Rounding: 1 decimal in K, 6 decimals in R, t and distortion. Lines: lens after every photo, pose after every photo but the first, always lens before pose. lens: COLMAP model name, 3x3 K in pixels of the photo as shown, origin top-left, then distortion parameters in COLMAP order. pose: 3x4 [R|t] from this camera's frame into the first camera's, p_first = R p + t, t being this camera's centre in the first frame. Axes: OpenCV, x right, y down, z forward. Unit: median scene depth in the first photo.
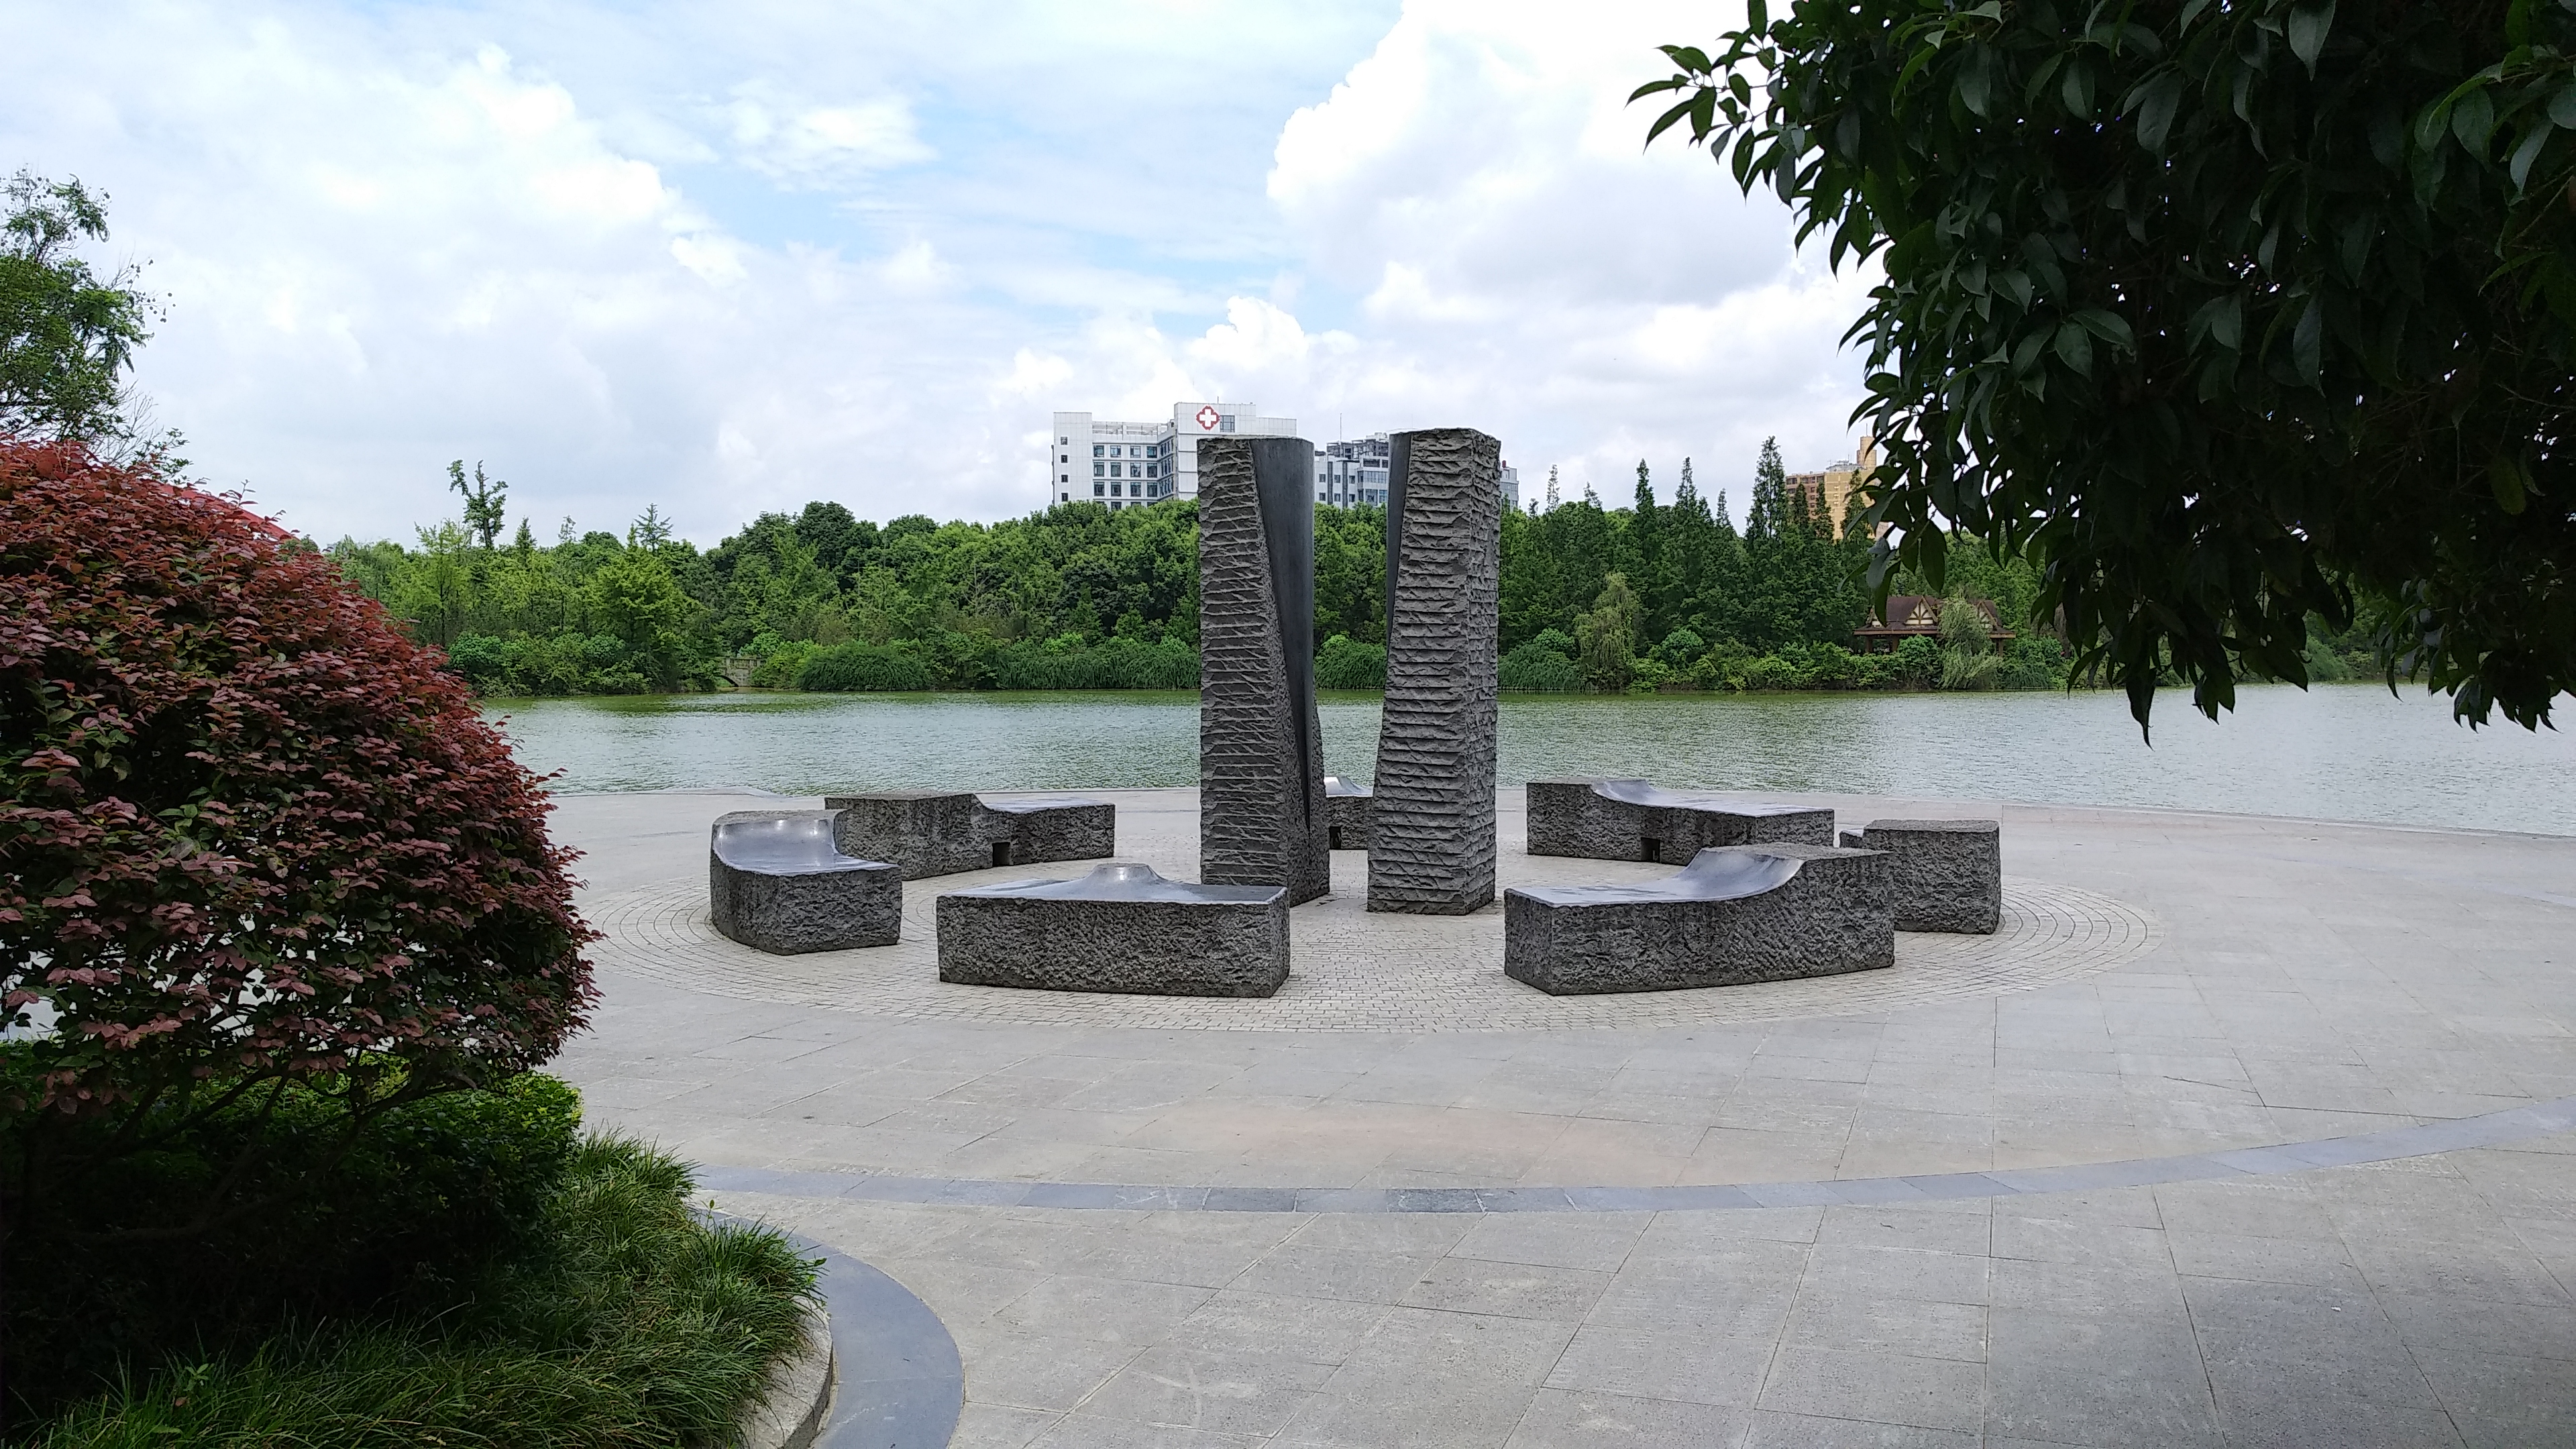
lens RADIAL K [[2177.0, 0, 1234.4], [0, 2177.0, 728.1], [0, 0, 1]] dist [0.102082, -0.167041]
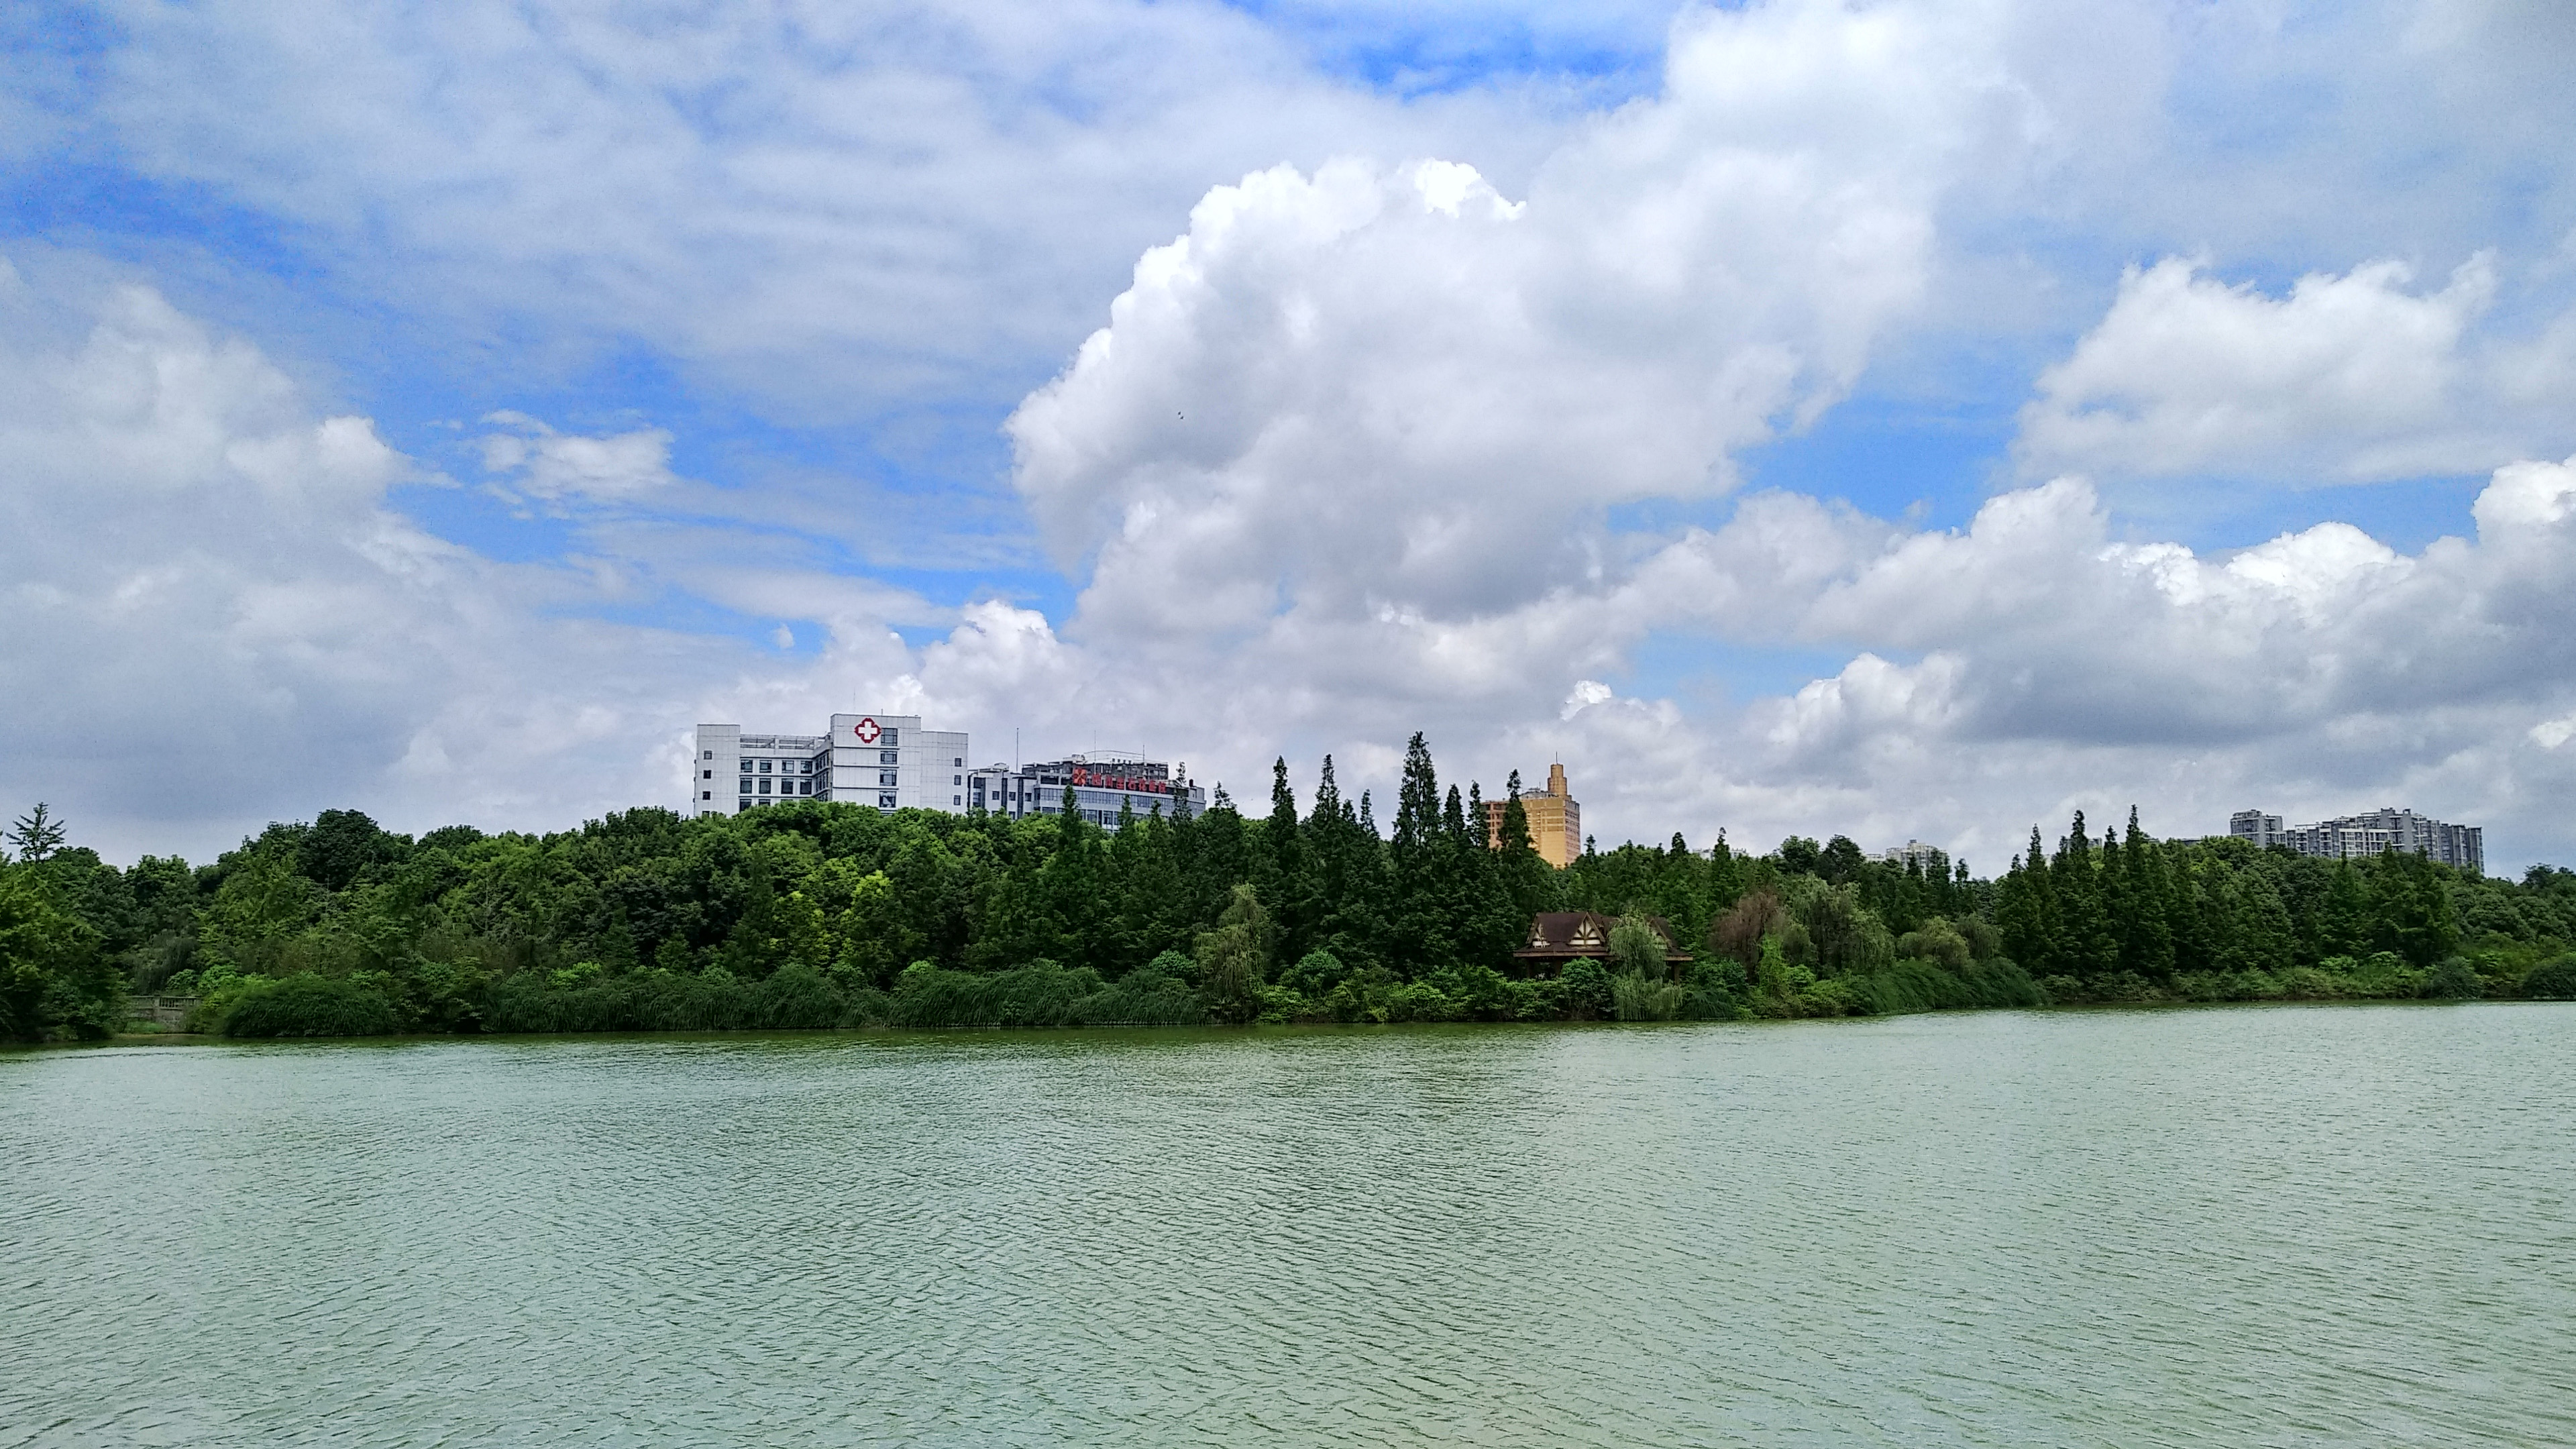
lens RADIAL K [[2177.0, 0, 1312.7], [0, 2177.0, 707.0], [0, 0, 1]] dist [0.102082, -0.167041]
pose [[0.987332, 0.013015, 0.158135, 0.061576], [0.012533, 0.987119, -0.159497, -0.003261], [-0.158174, 0.159458, 0.974451, 0.144958]]
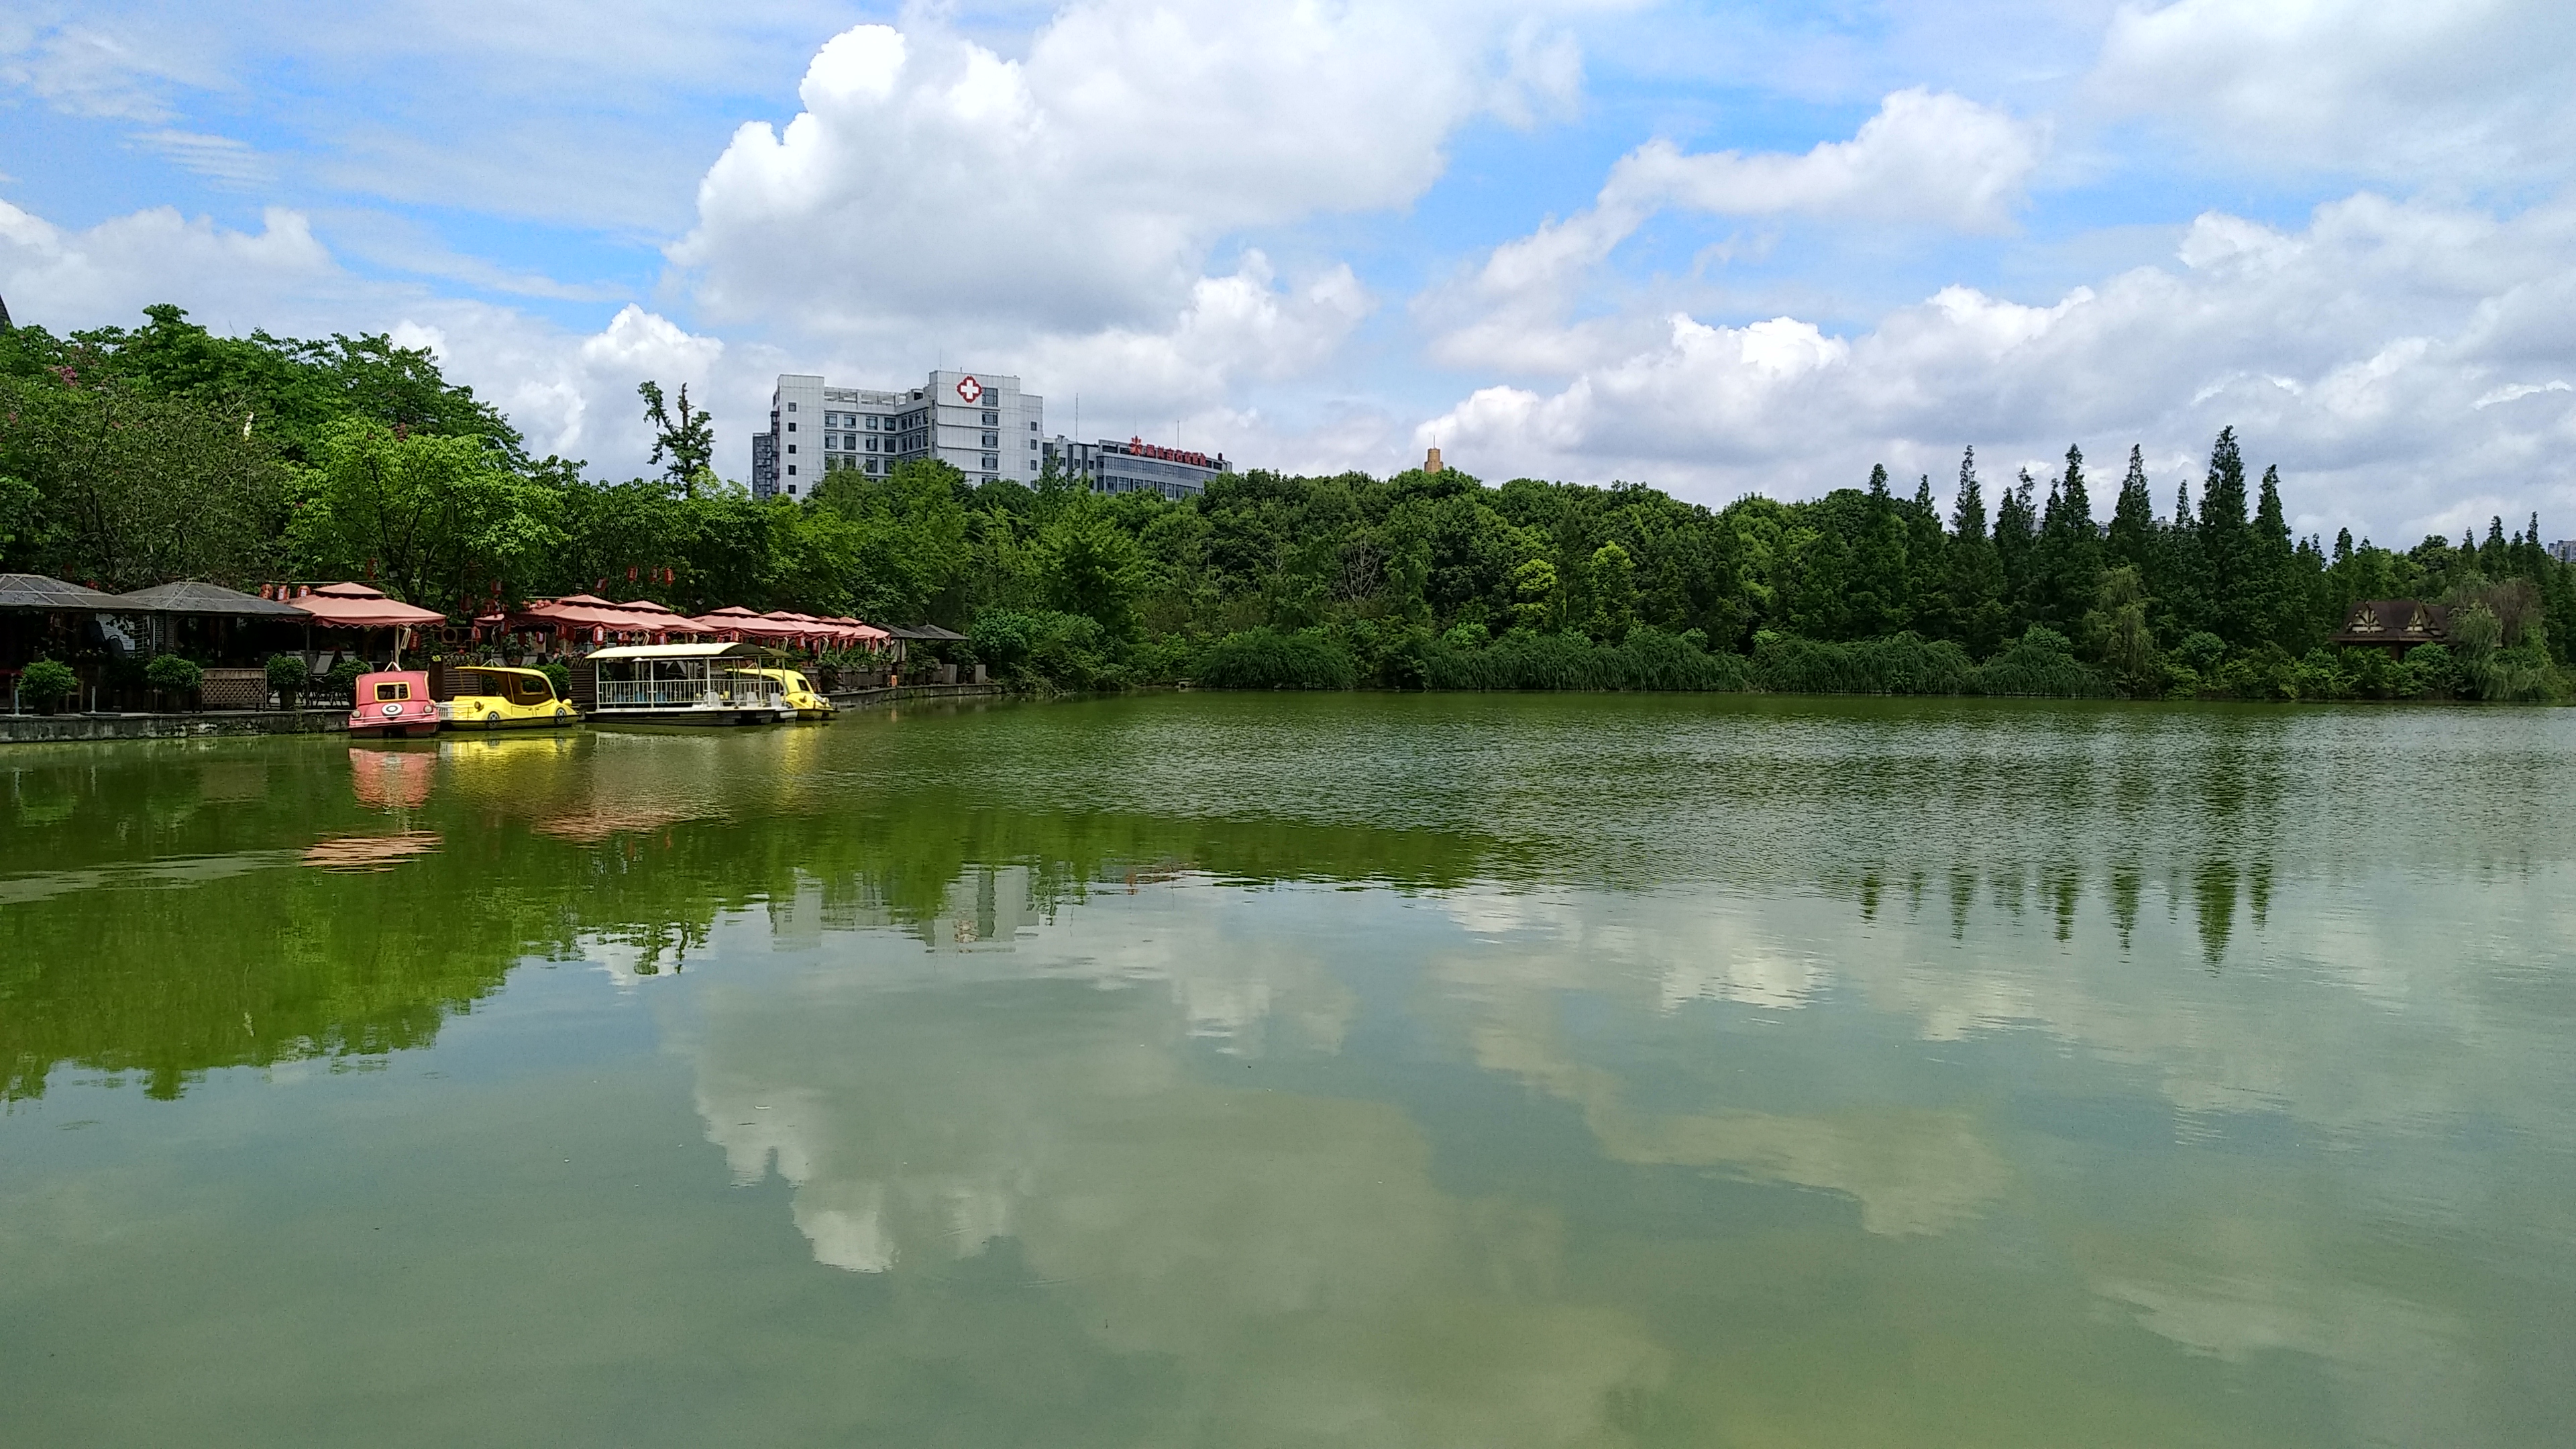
lens RADIAL K [[2177.0, 0, 1257.1], [0, 2177.0, 728.5], [0, 0, 1]] dist [0.102082, -0.167041]
pose [[0.950364, 0.004459, 0.311107, -0.411051], [-0.004290, 0.999990, -0.001227, -0.001616], [-0.311109, -0.000168, 0.950374, 0.228014]]
